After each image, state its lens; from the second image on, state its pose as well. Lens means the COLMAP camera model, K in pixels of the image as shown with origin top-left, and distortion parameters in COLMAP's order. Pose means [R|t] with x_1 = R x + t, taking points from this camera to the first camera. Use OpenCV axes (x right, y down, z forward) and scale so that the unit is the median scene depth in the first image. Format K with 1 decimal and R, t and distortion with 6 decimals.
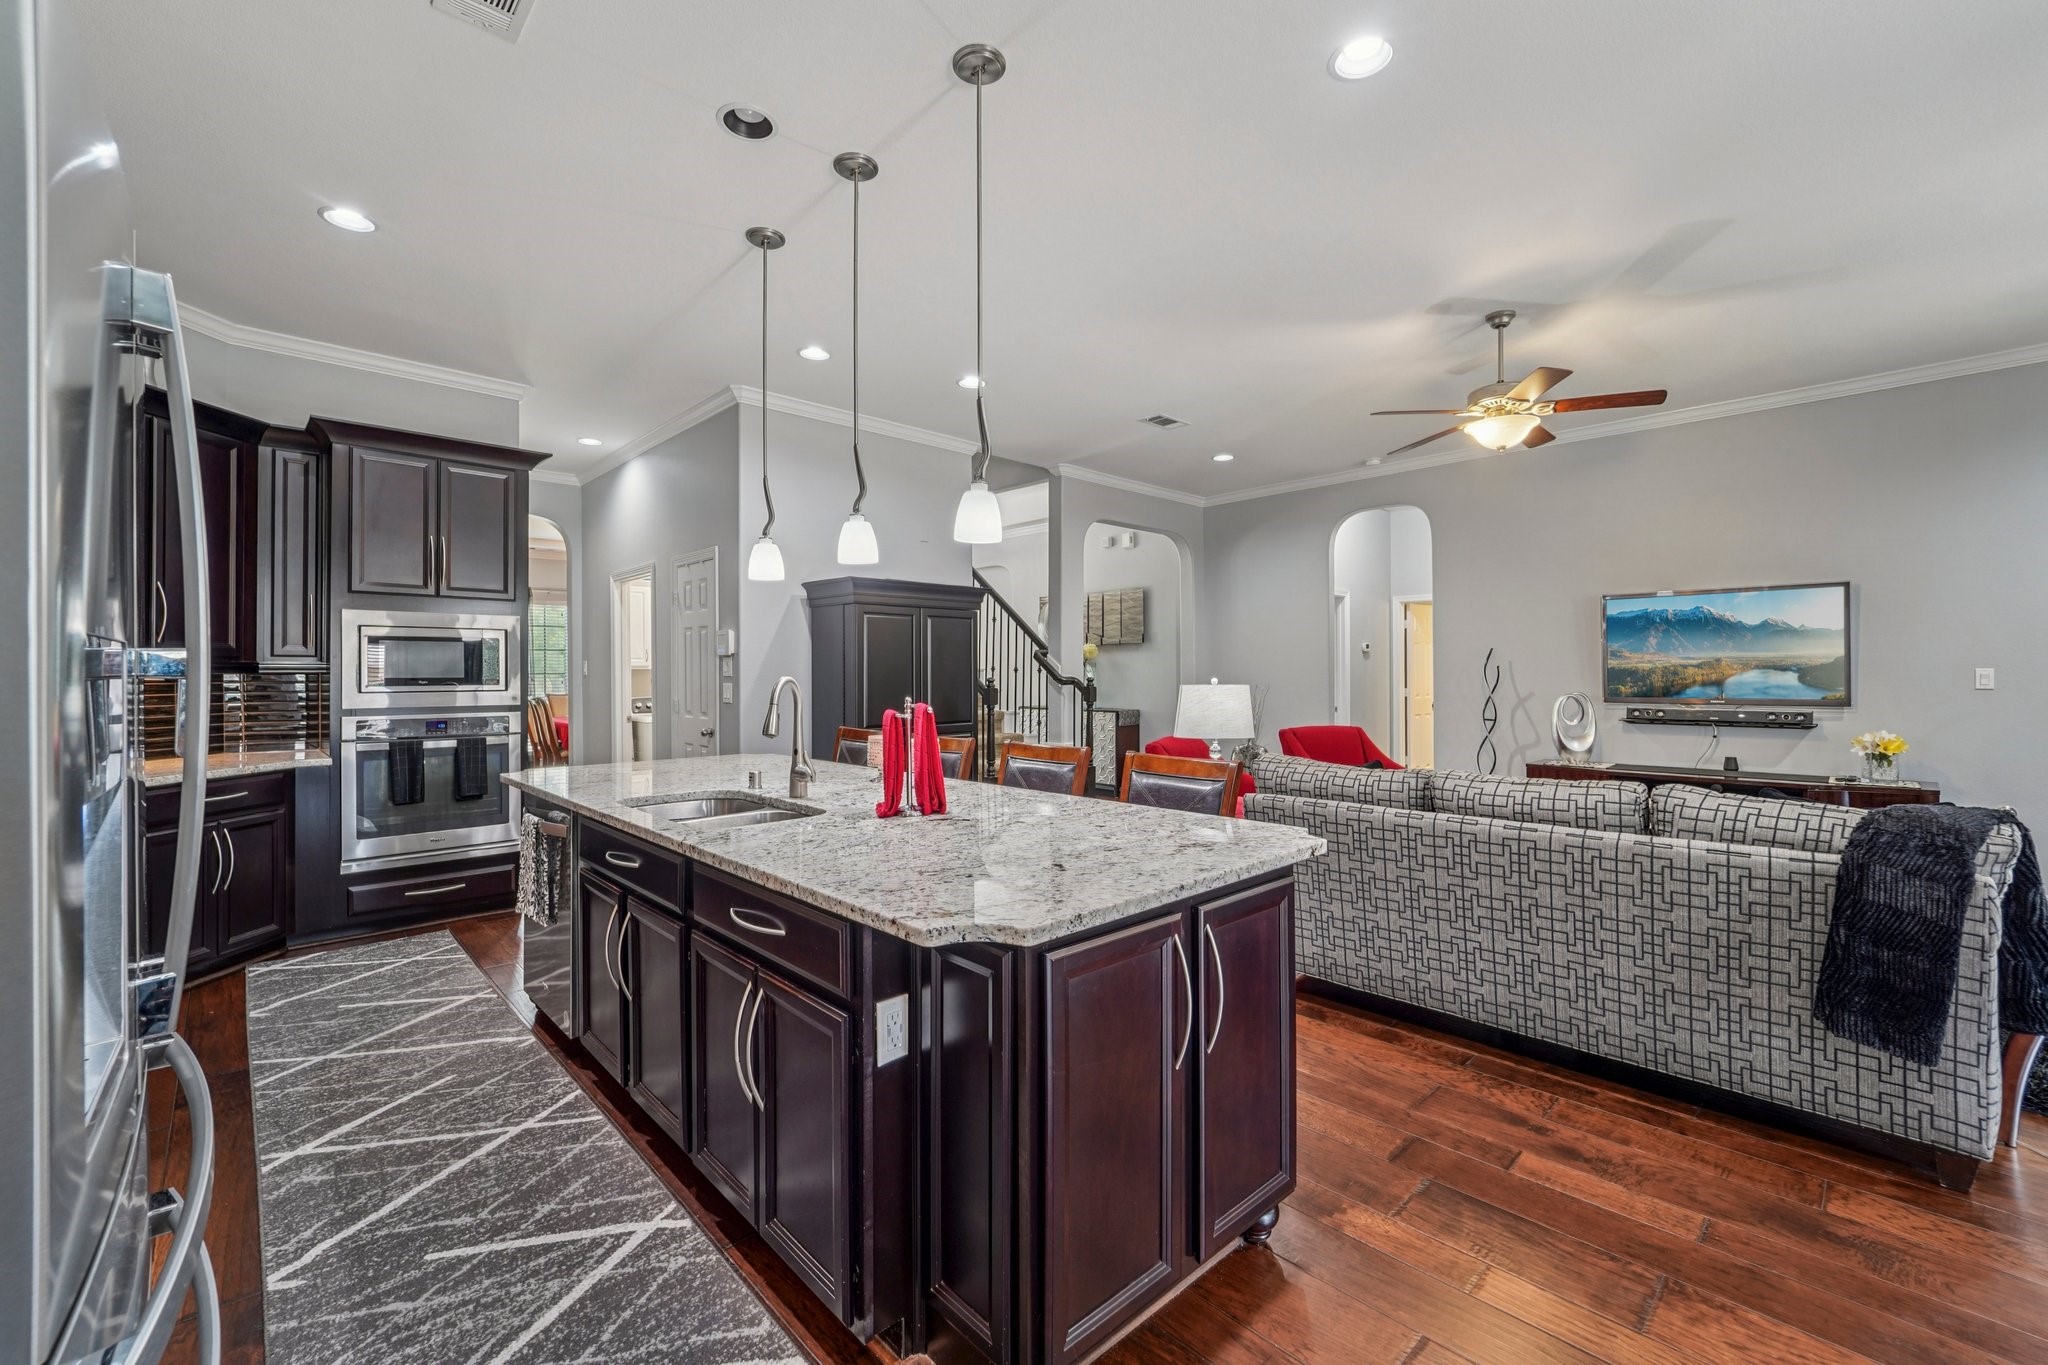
lens RADIAL K [[841.8, 0, 1003.8], [0, 841.8, 682.7], [0, 0, 1]] dist [-0.022884, 0.004824]
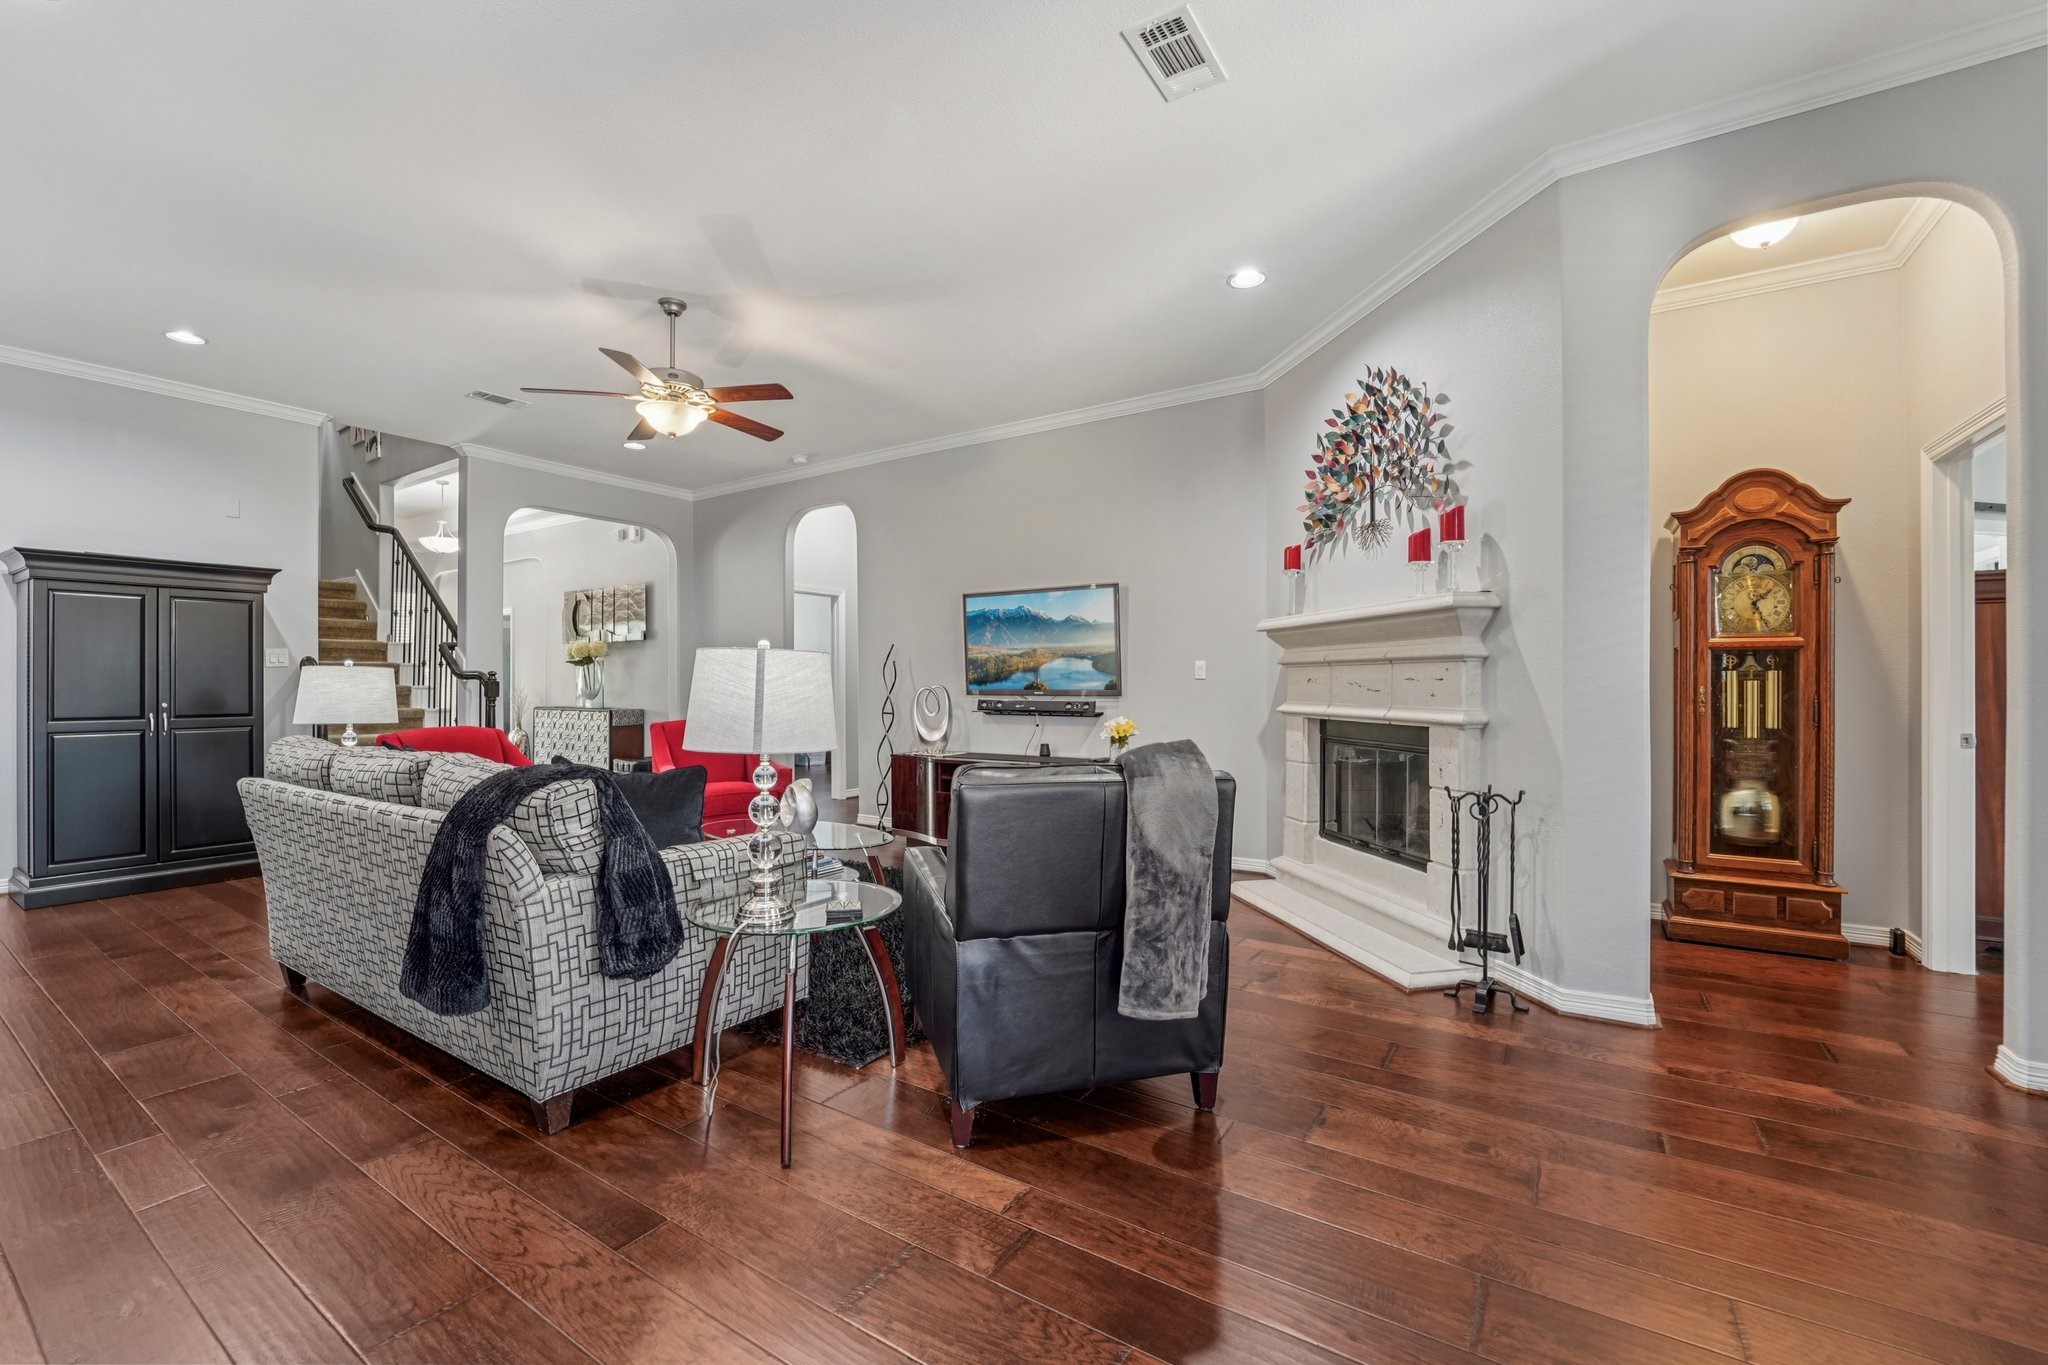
lens RADIAL K [[841.8, 0, 1011.1], [0, 841.8, 686.0], [0, 0, 1]] dist [-0.022884, 0.004824]
pose [[0.969593, 0.000500, 0.244723, 0.540756], [0.001712, 0.999960, -0.008827, 0.024327], [-0.244717, 0.008978, 0.969553, -0.060199]]
